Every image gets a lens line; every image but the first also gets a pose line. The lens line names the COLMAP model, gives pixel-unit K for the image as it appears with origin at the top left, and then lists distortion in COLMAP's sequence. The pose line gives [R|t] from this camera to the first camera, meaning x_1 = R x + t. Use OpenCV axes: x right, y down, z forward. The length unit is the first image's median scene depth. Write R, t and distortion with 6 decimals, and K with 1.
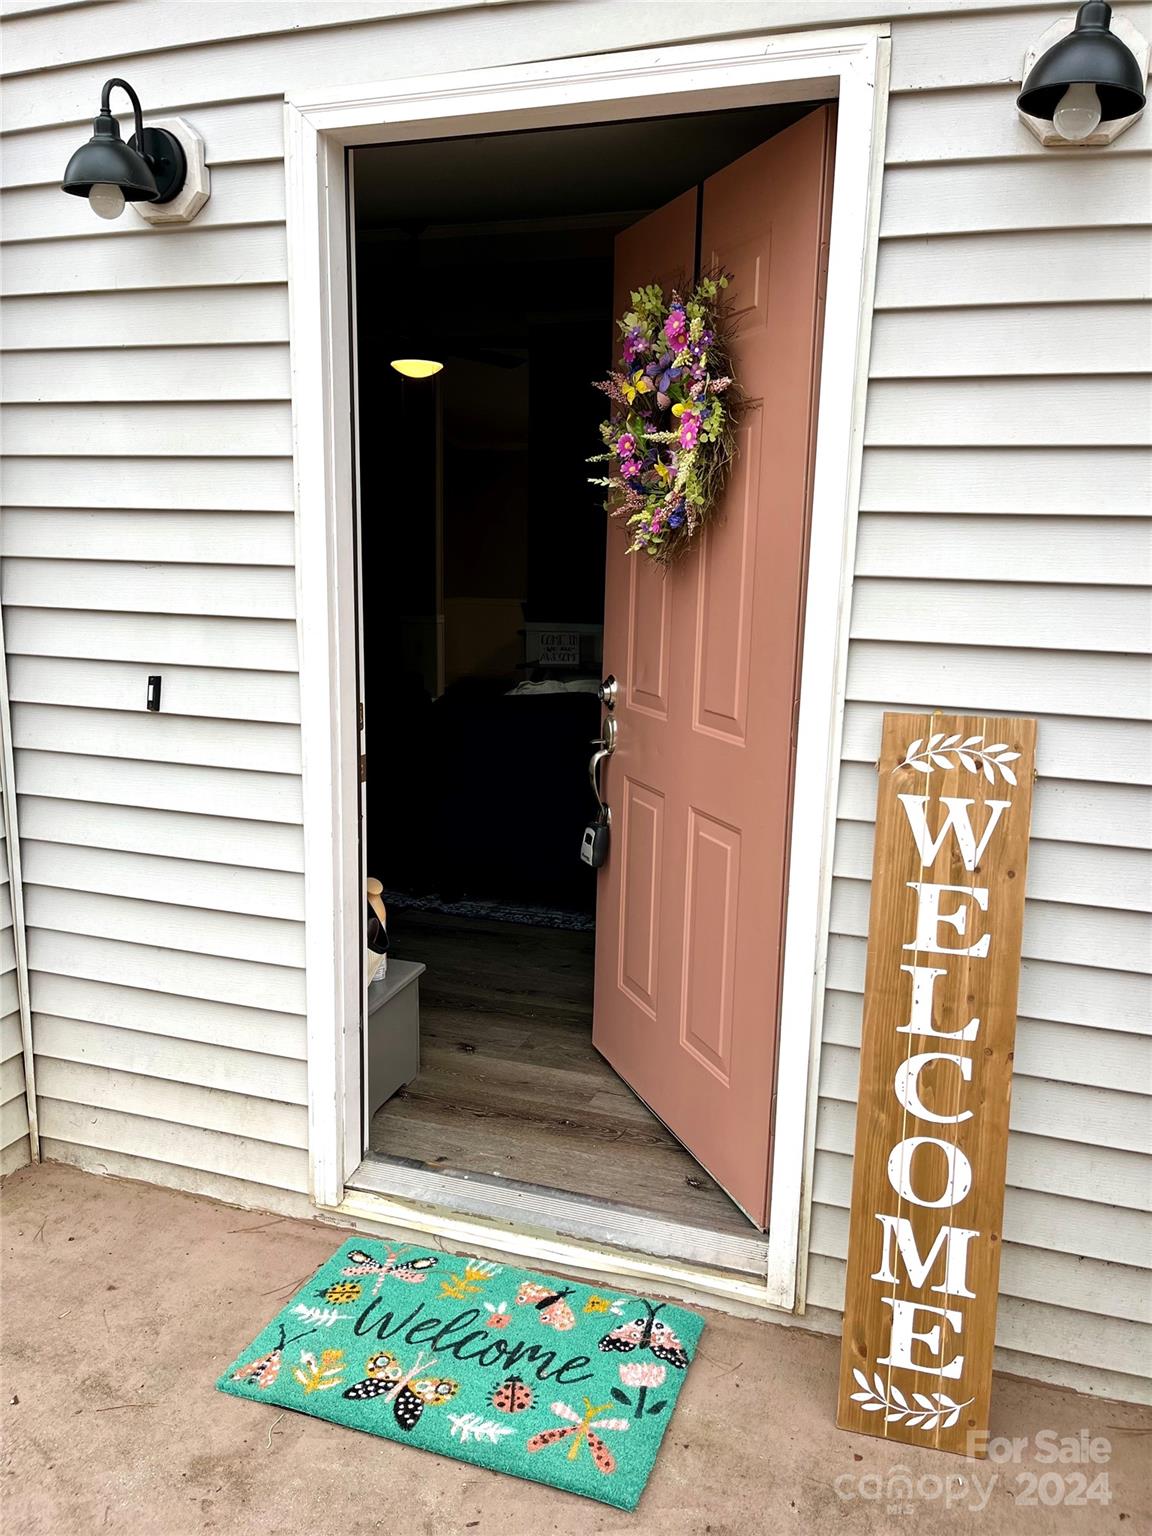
lens RADIAL K [[1161.3, 0, 574.5], [0, 1161.3, 766.5], [0, 0, 1]] dist [0.048988, -0.032124]
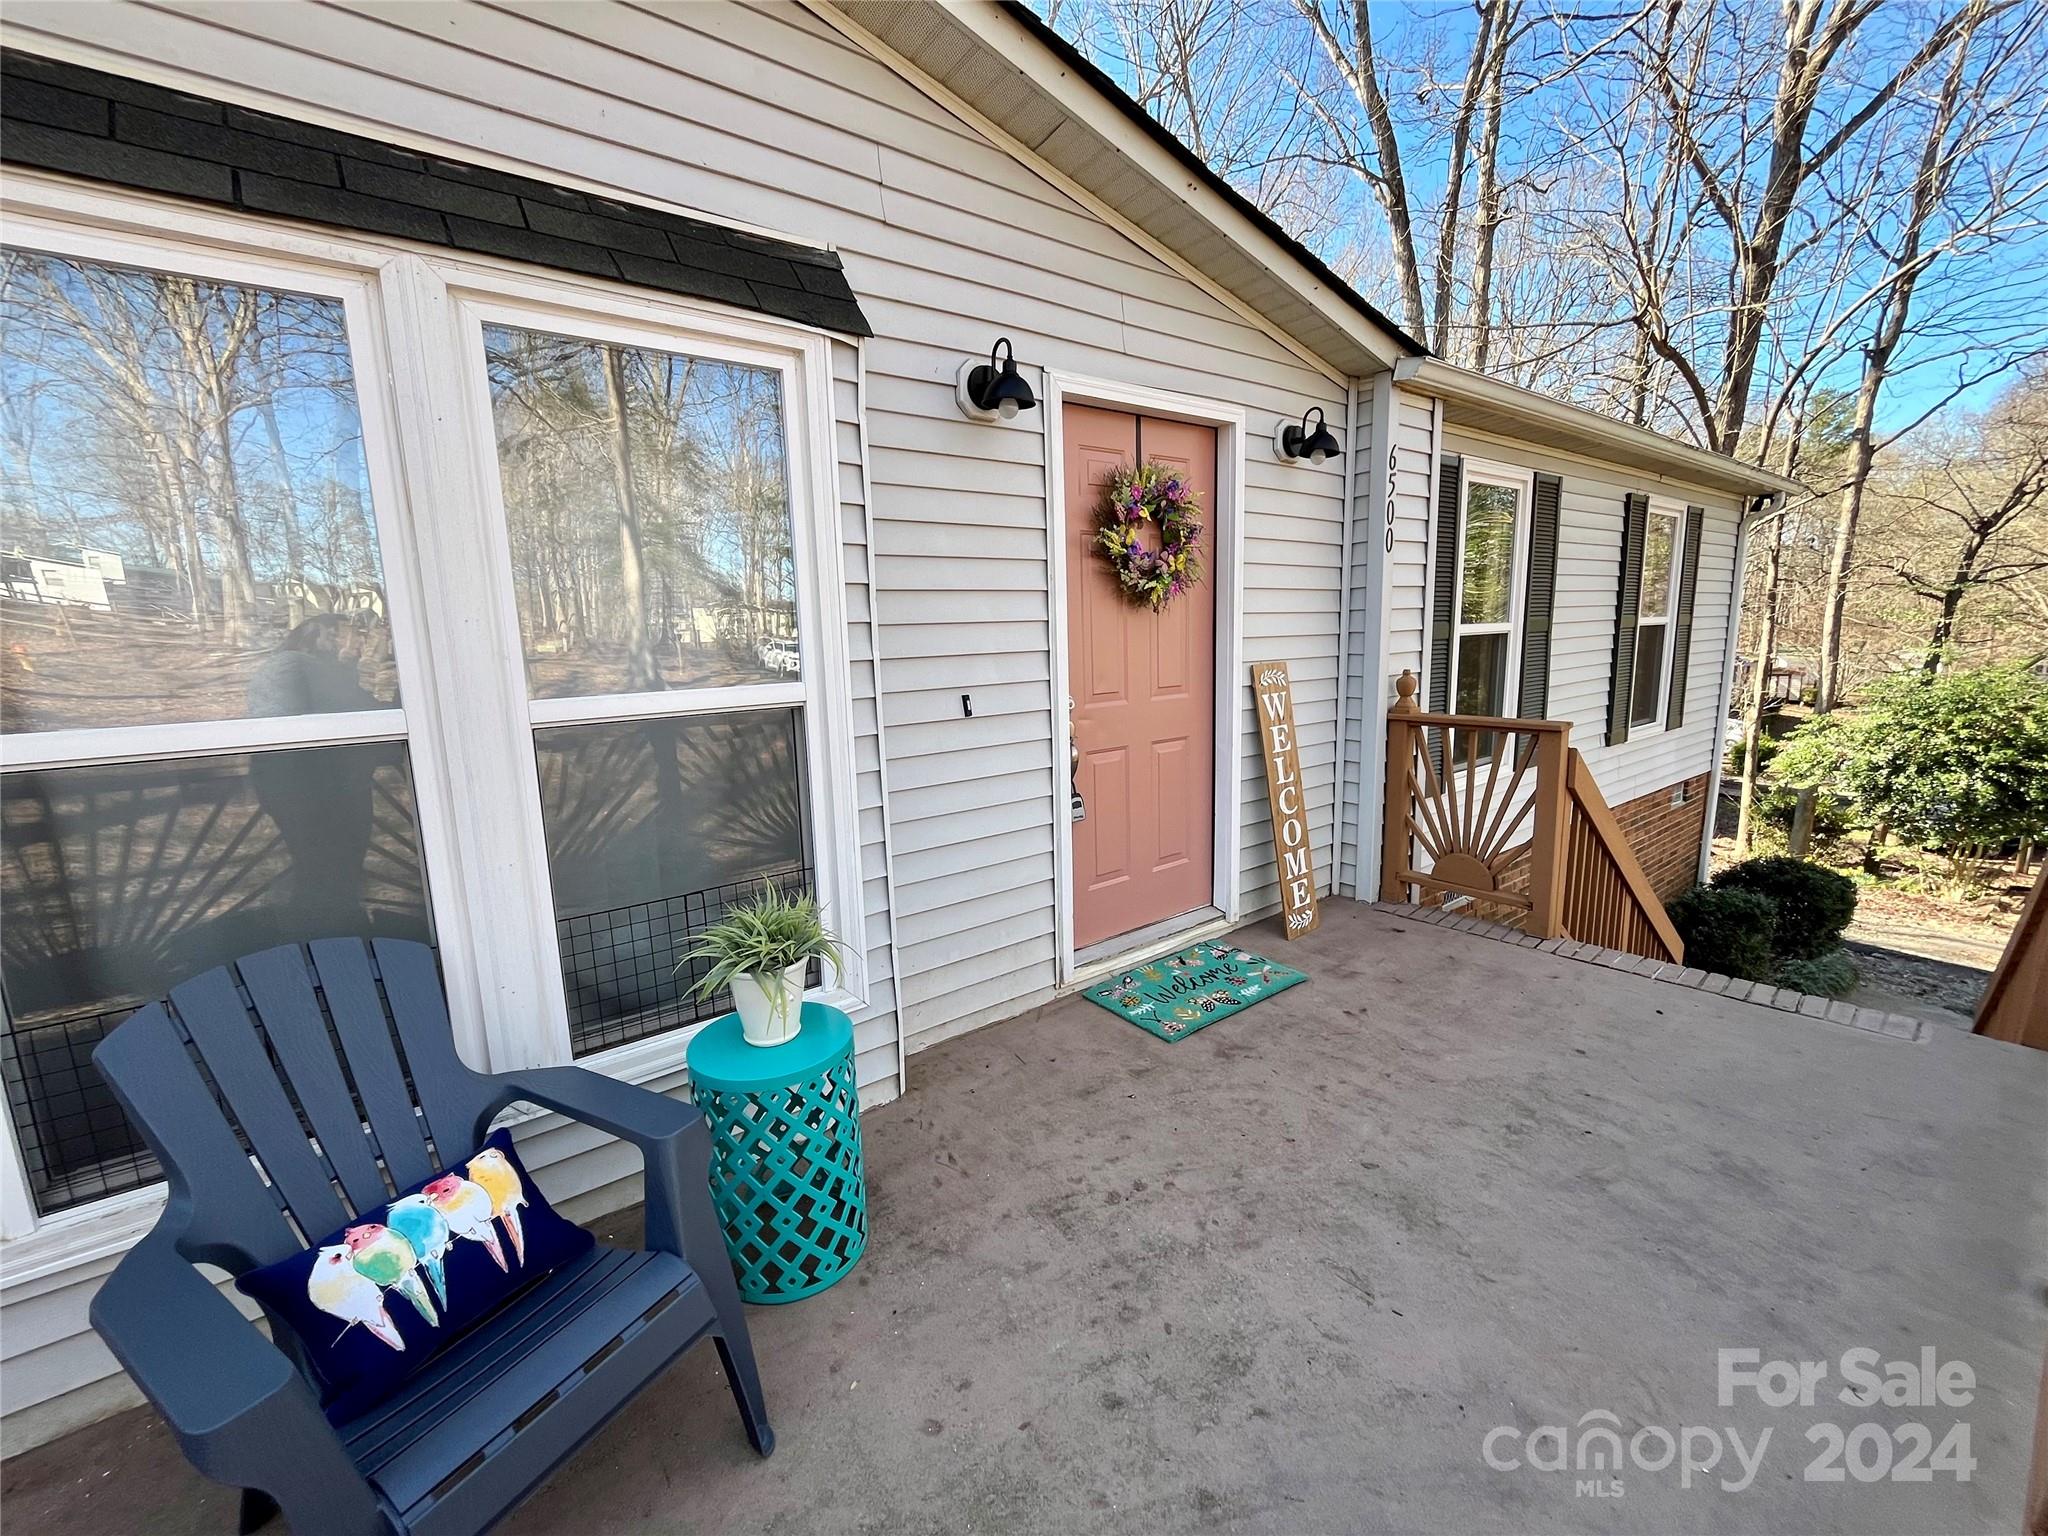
lens RADIAL K [[822.3, 0, 1015.9], [0, 822.3, 764.2], [0, 0, 1]] dist [-0.004019, -0.000374]
pose [[0.567571, -0.175379, 0.804429, -1.525683], [0.196015, 0.977739, 0.074864, -0.069912], [-0.799651, 0.115190, 0.589313, 0.378194]]
